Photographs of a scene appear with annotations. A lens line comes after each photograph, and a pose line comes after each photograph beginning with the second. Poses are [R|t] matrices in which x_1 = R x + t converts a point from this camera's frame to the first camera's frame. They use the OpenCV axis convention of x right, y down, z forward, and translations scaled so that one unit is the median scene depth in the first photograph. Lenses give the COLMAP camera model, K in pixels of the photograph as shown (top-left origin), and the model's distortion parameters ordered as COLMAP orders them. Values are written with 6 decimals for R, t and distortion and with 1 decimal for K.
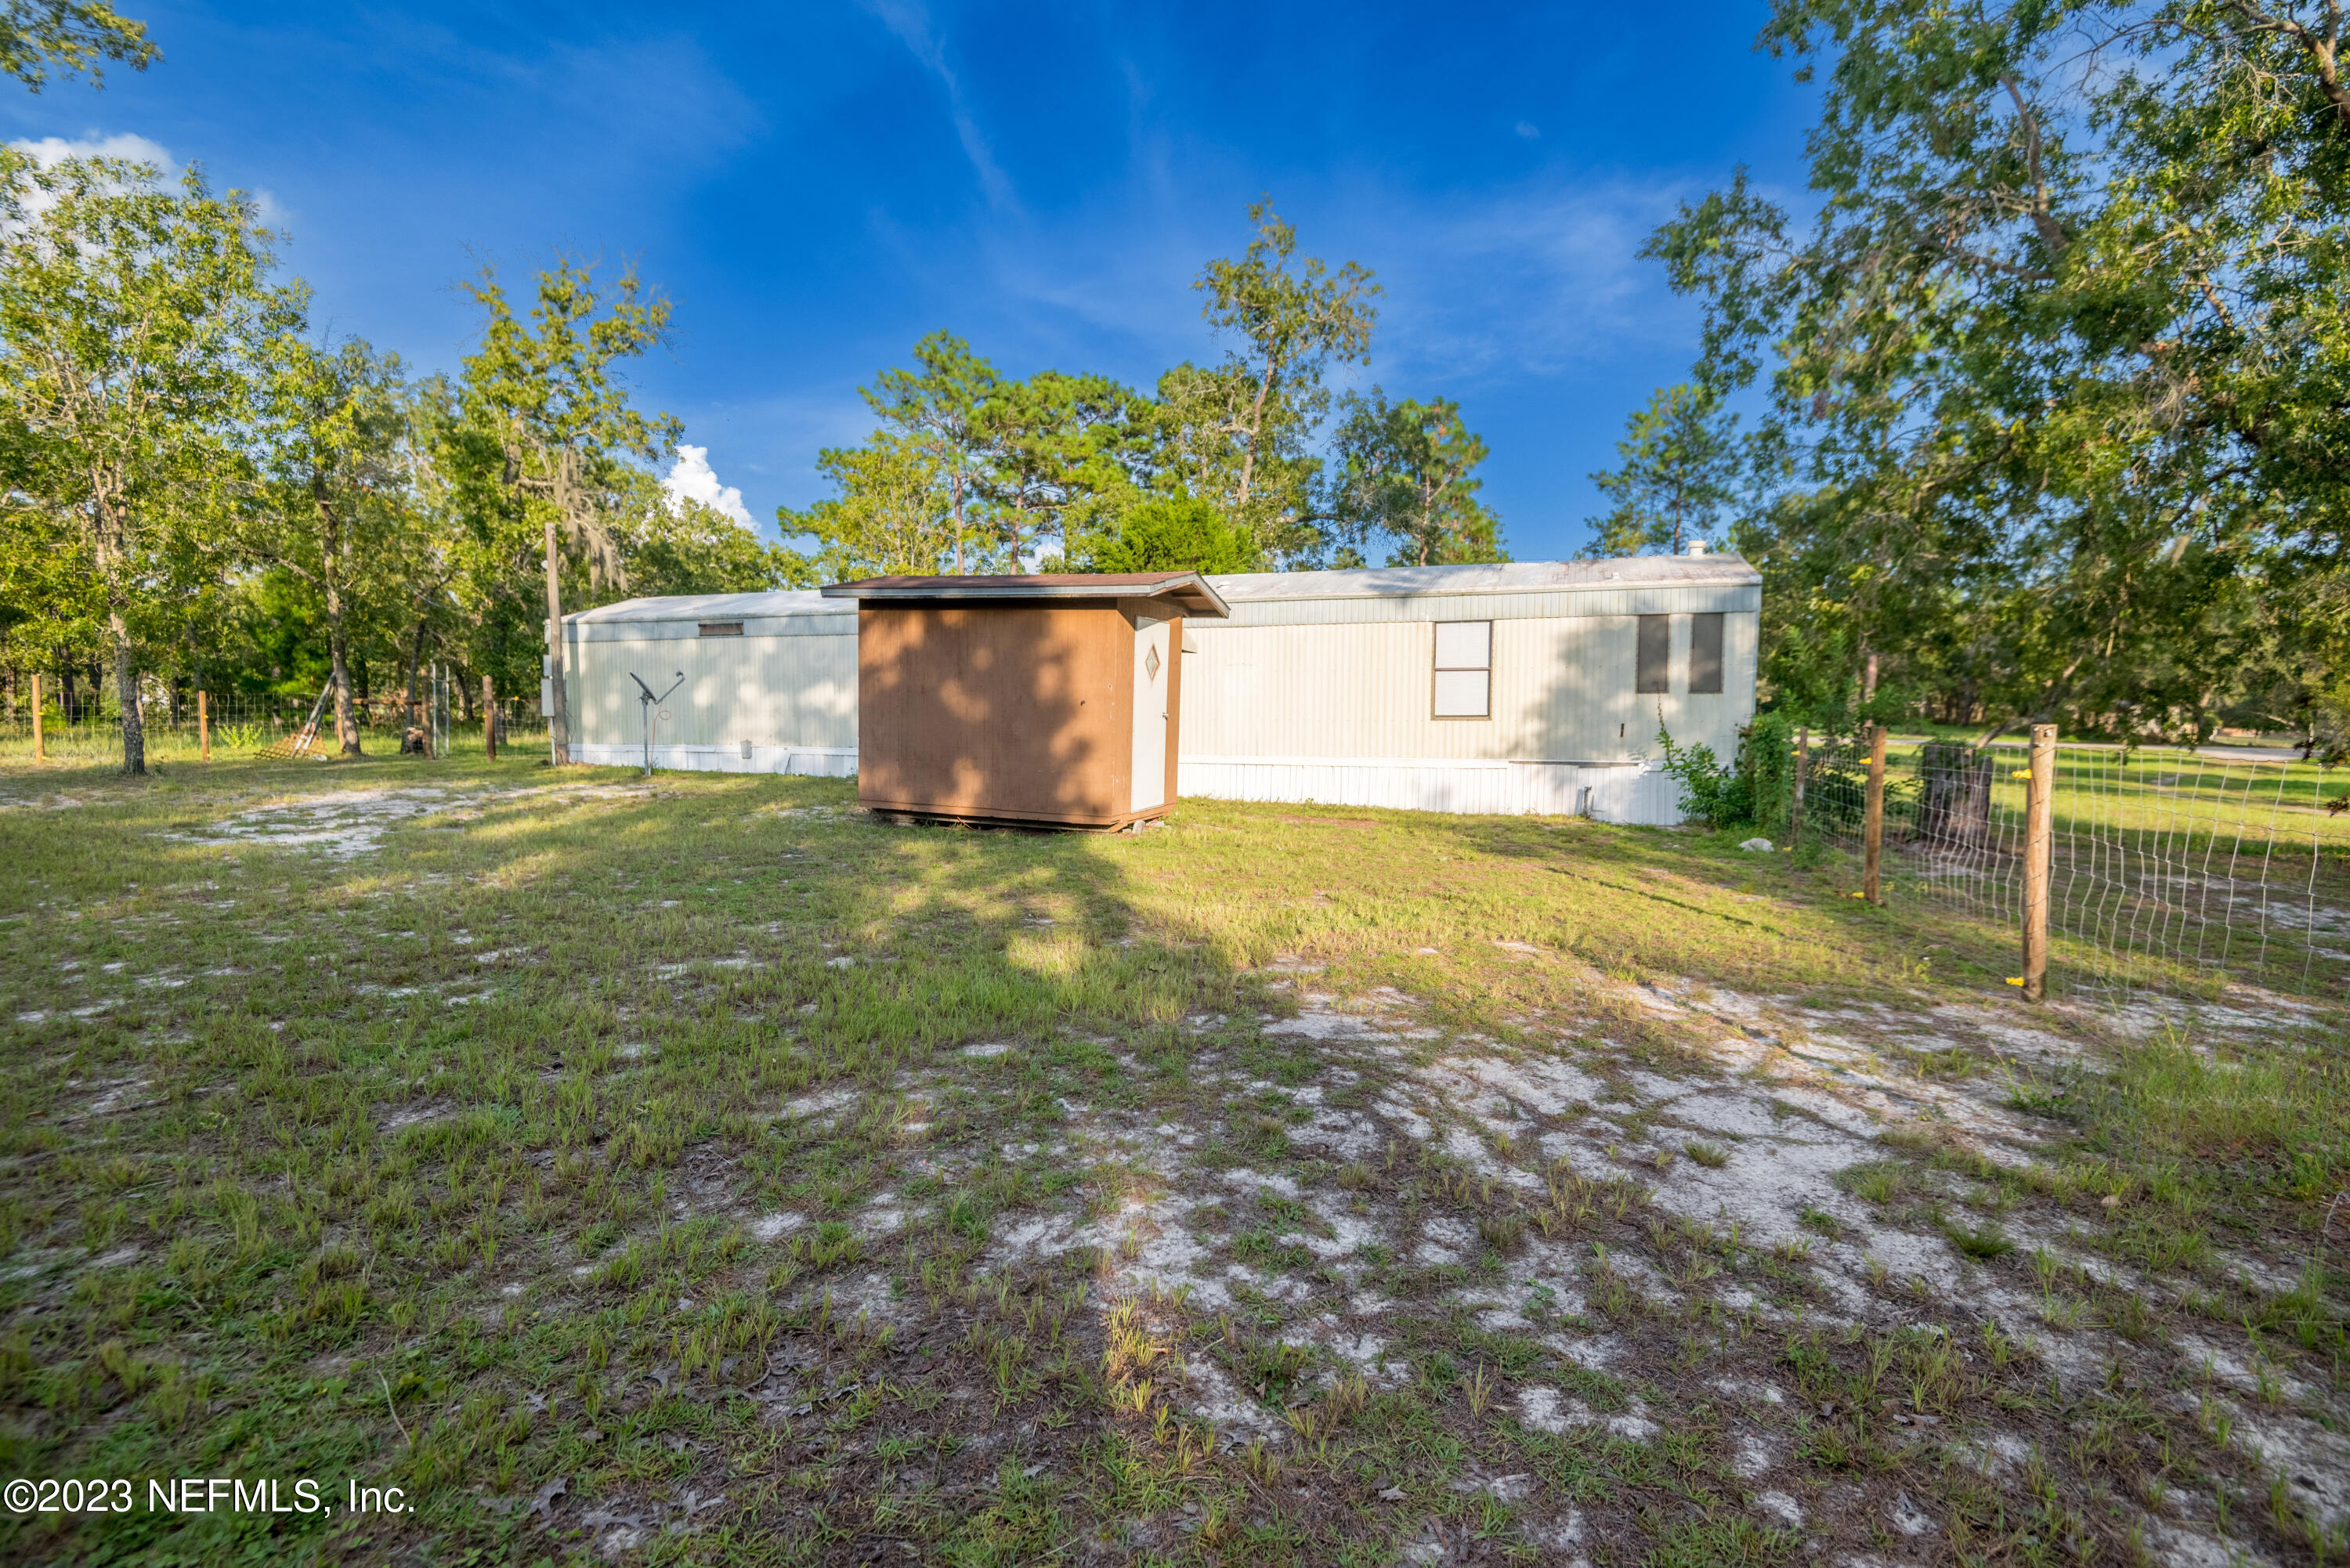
lens RADIAL K [[1088.1, 0, 1179.8], [0, 1088.1, 789.6], [0, 0, 1]] dist [-0.005732, -0.011889]
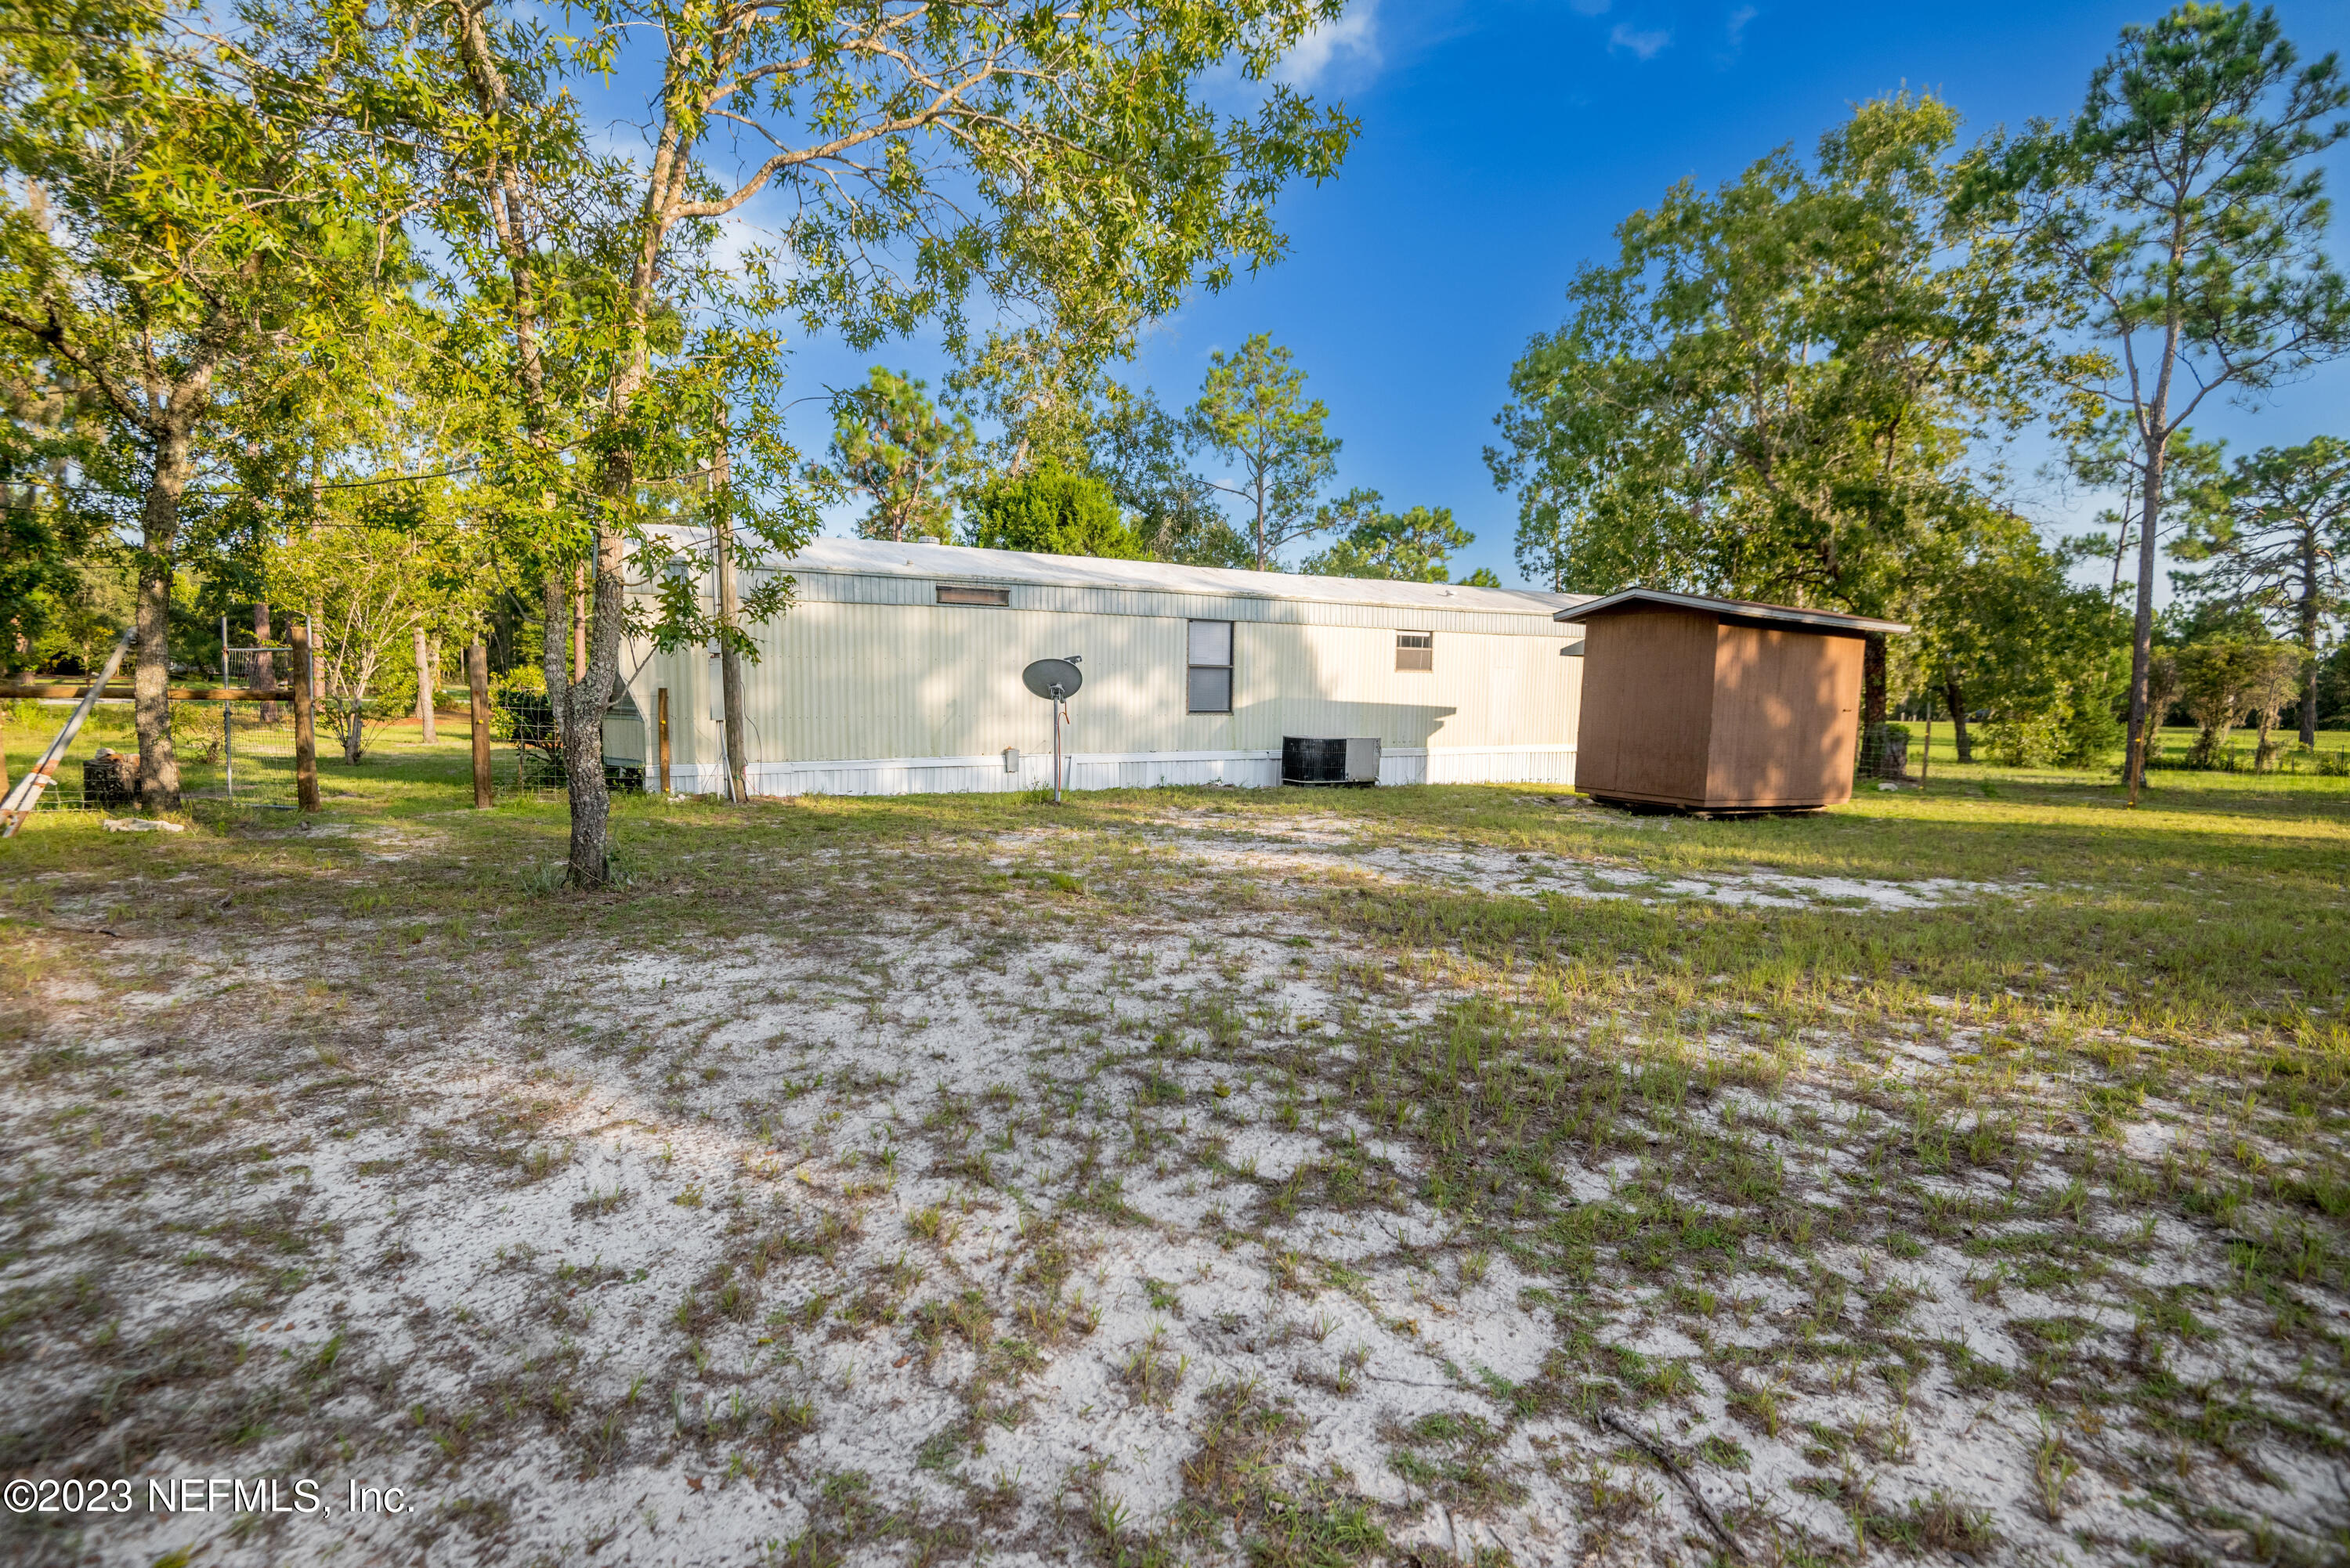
lens RADIAL K [[1088.1, 0, 1179.8], [0, 1088.1, 789.6], [0, 0, 1]] dist [-0.005732, -0.011889]
pose [[0.664512, -0.059870, 0.744876, -0.879599], [0.045414, 0.998179, 0.039715, -0.041255], [-0.745897, 0.007437, 0.666020, 0.412881]]
